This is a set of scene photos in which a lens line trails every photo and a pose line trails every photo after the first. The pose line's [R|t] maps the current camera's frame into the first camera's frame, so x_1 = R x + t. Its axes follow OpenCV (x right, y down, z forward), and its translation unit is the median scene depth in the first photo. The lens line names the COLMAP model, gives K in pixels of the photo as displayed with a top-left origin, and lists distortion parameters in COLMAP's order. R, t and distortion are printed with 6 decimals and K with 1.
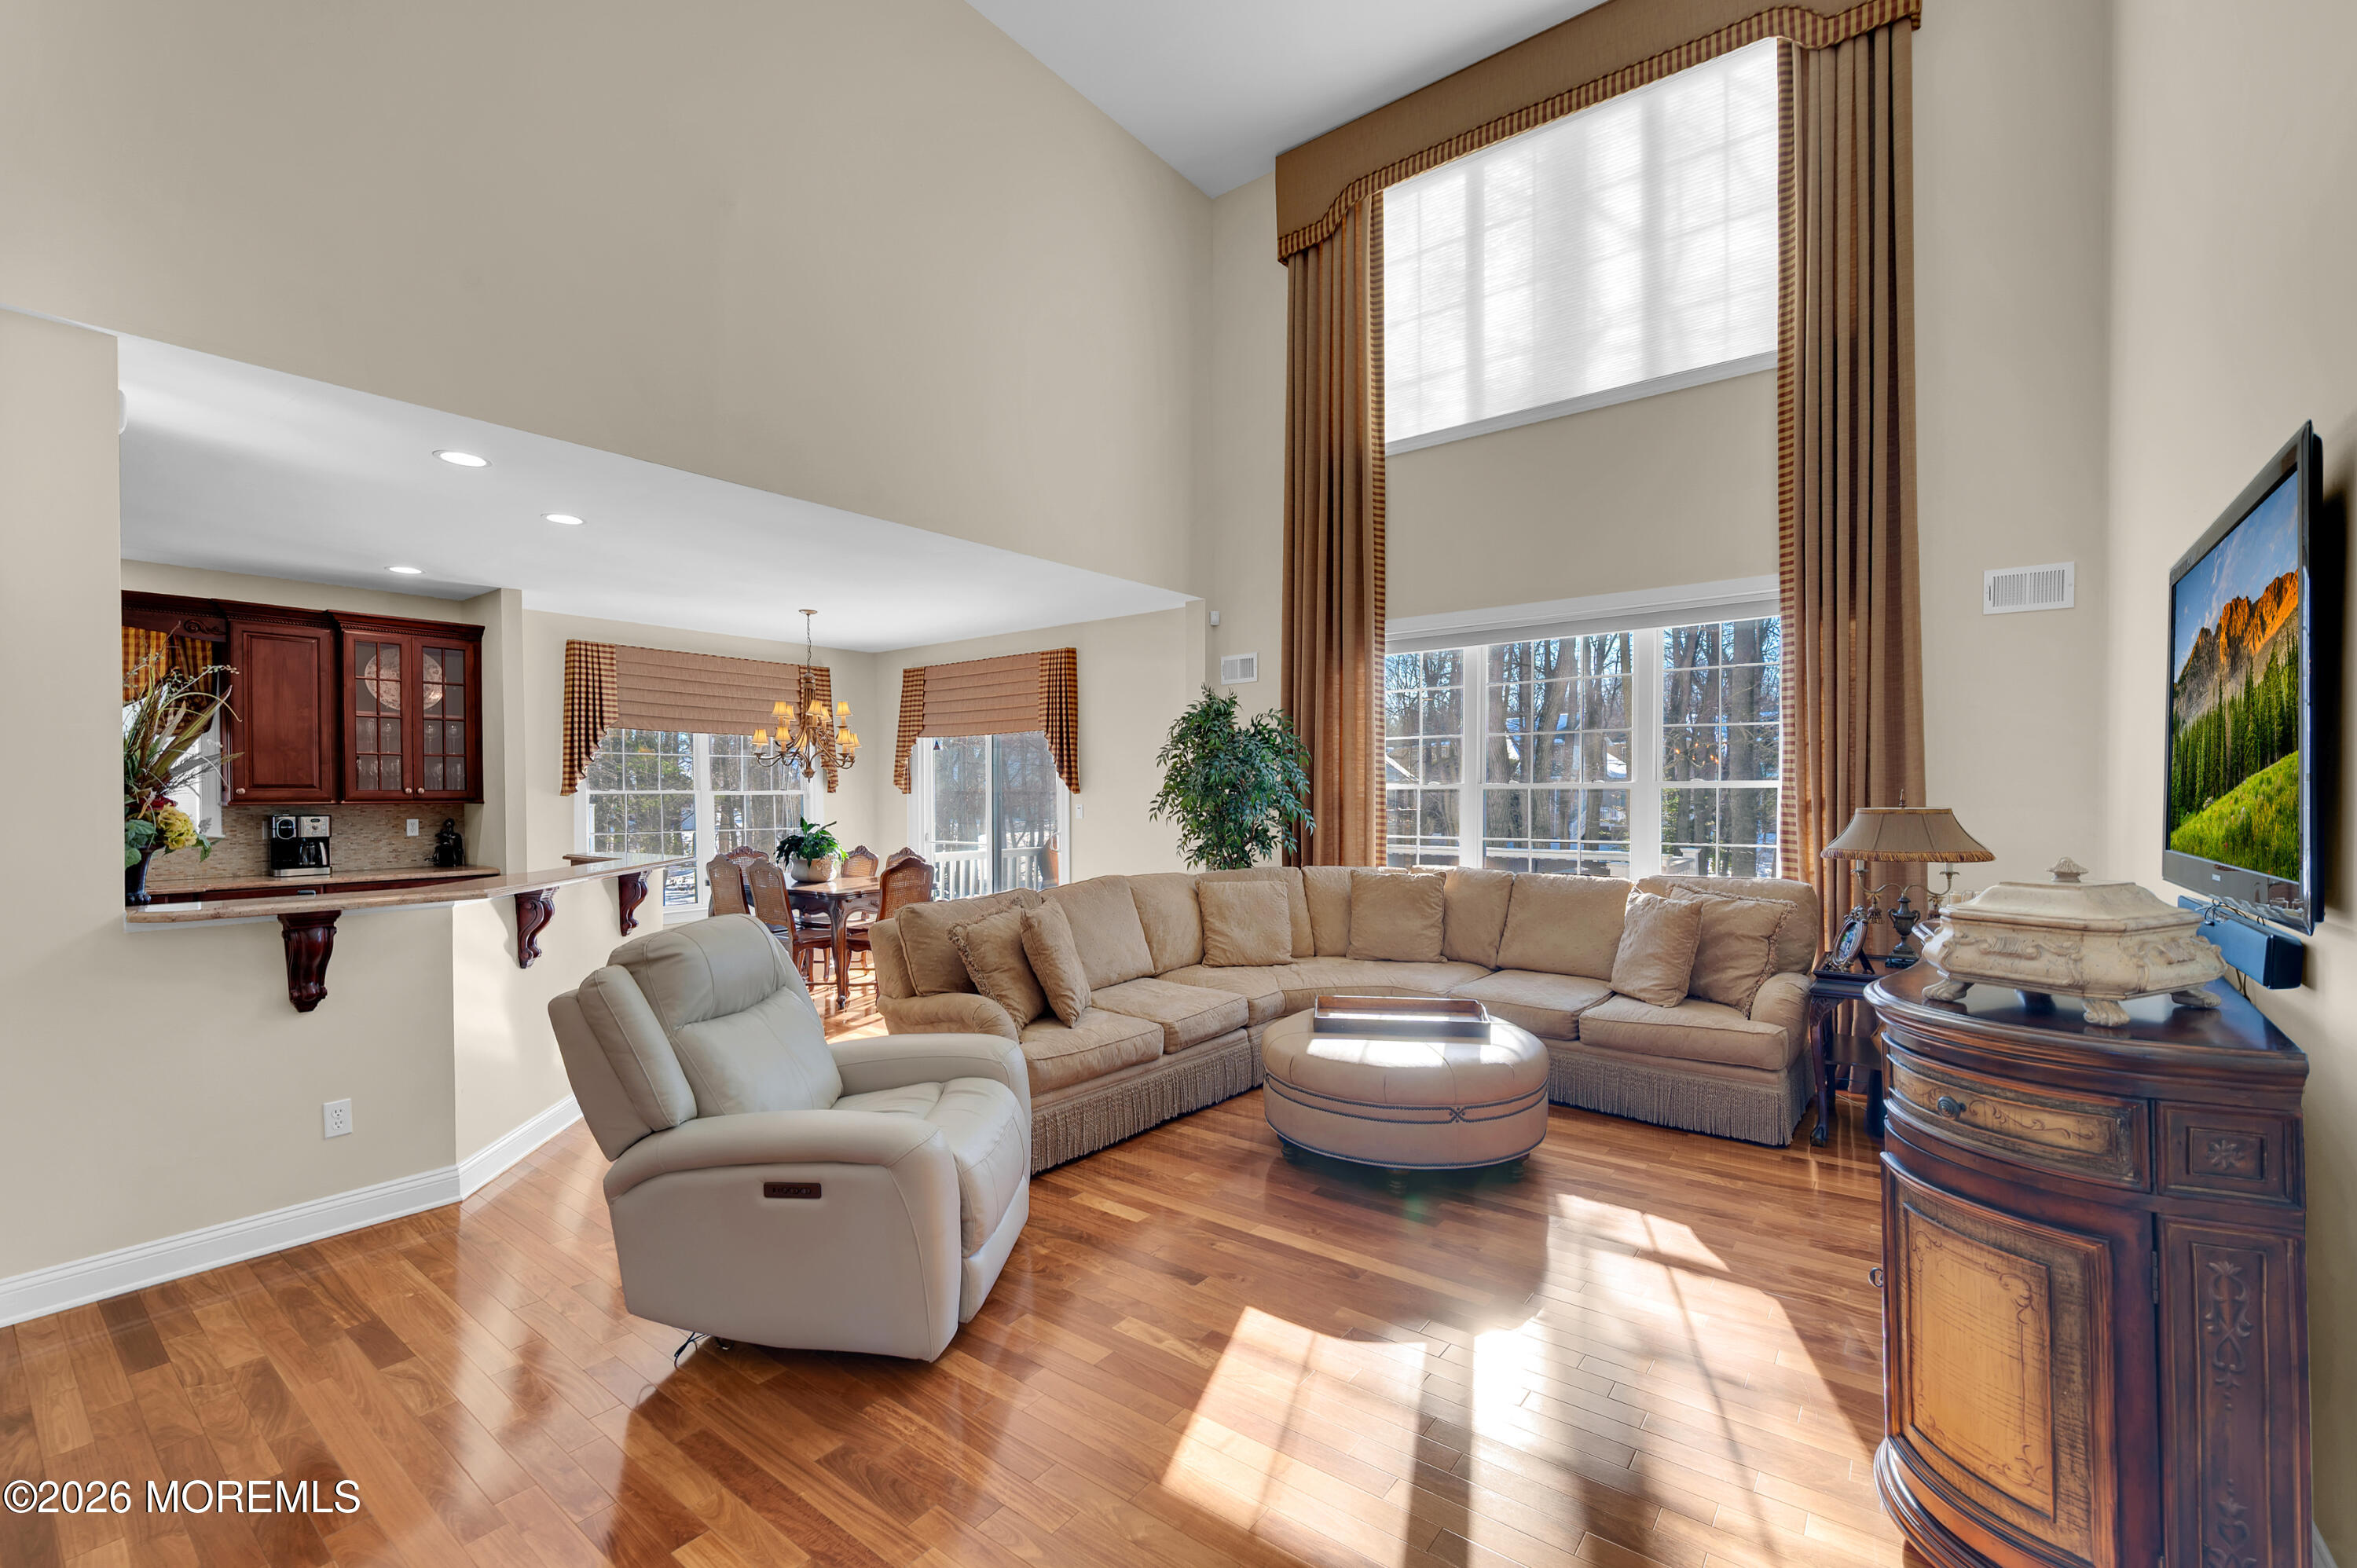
lens RADIAL K [[986.2, 0, 1188.3], [0, 986.2, 790.9], [0, 0, 1]] dist [-0.000783, -0.000200]
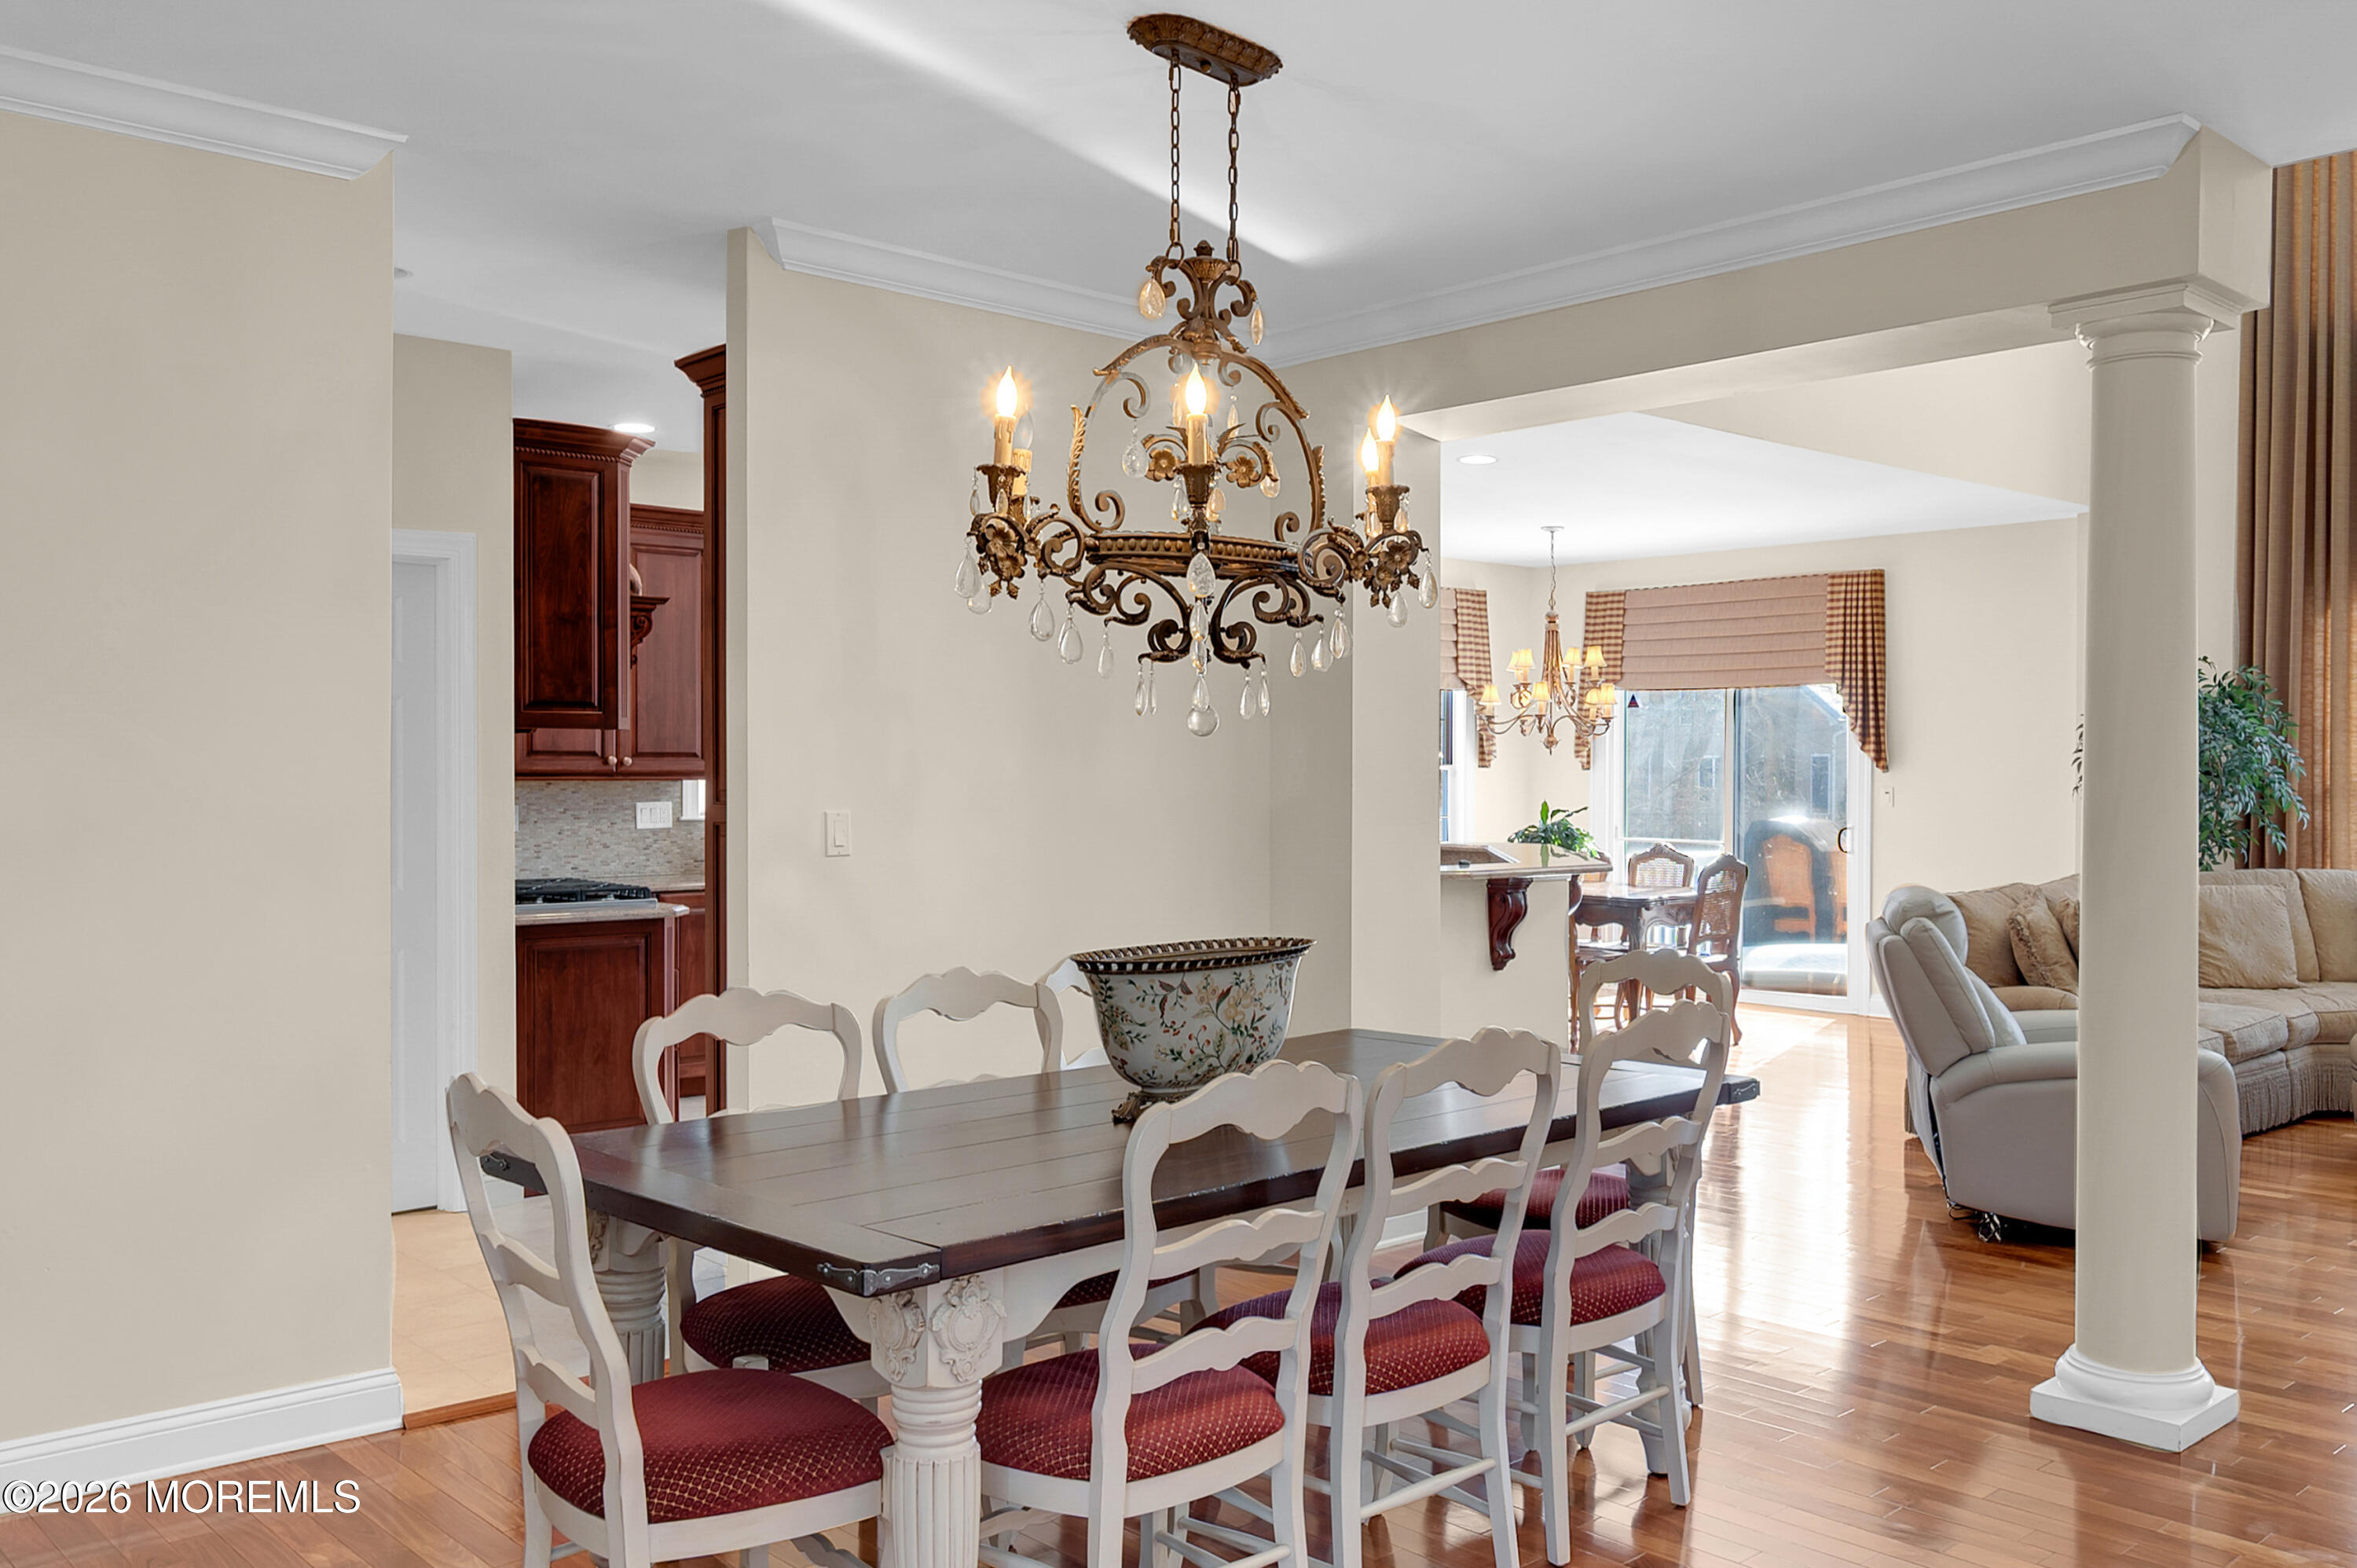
lens RADIAL K [[1946.2, 0, 1389.0], [0, 1946.2, 790.1], [0, 0, 1]] dist [-0.003324, -0.001705]
pose [[0.992952, 0.010175, -0.118080, -0.433129], [-0.008676, 0.999875, 0.013202, -0.000271], [0.118200, -0.012084, 0.992916, -0.639050]]
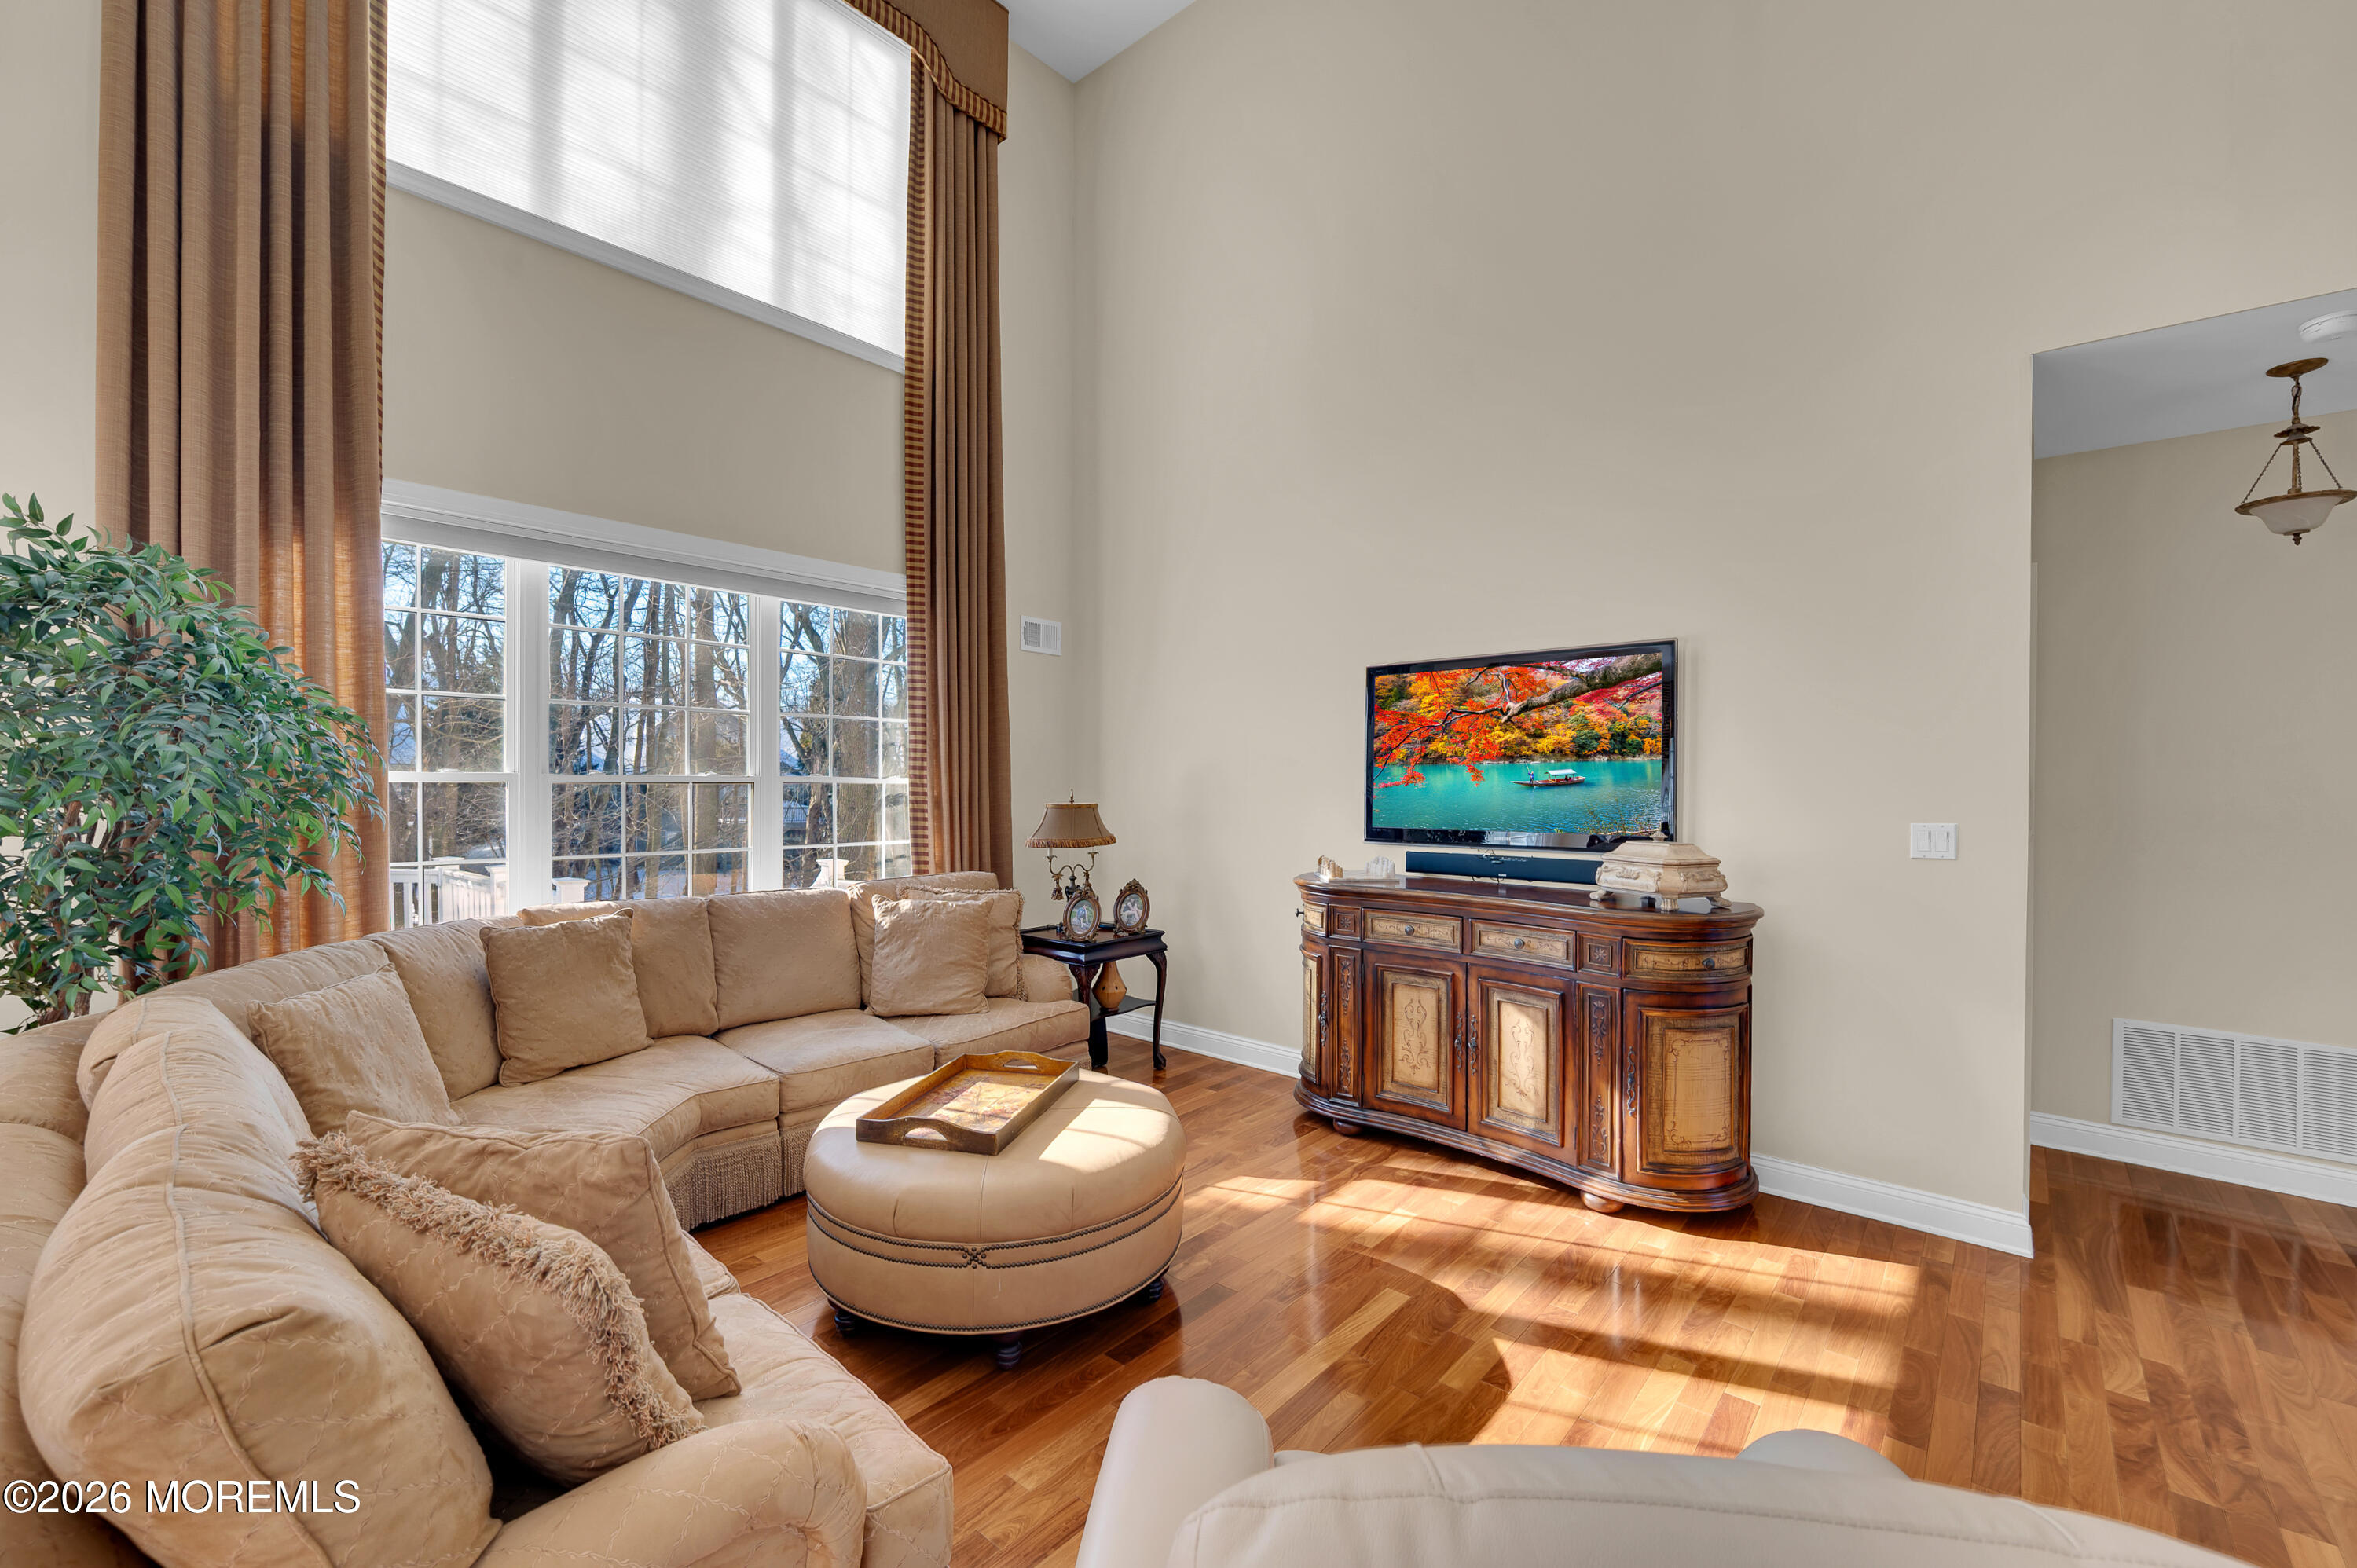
lens RADIAL K [[986.2, 0, 1188.3], [0, 986.2, 790.9], [0, 0, 1]] dist [-0.000783, -0.000200]
pose [[0.065089, -0.002662, 0.997876, -0.373582], [-0.013708, 0.999900, 0.003562, -0.004140], [-0.997785, -0.013911, 0.065046, 0.583520]]
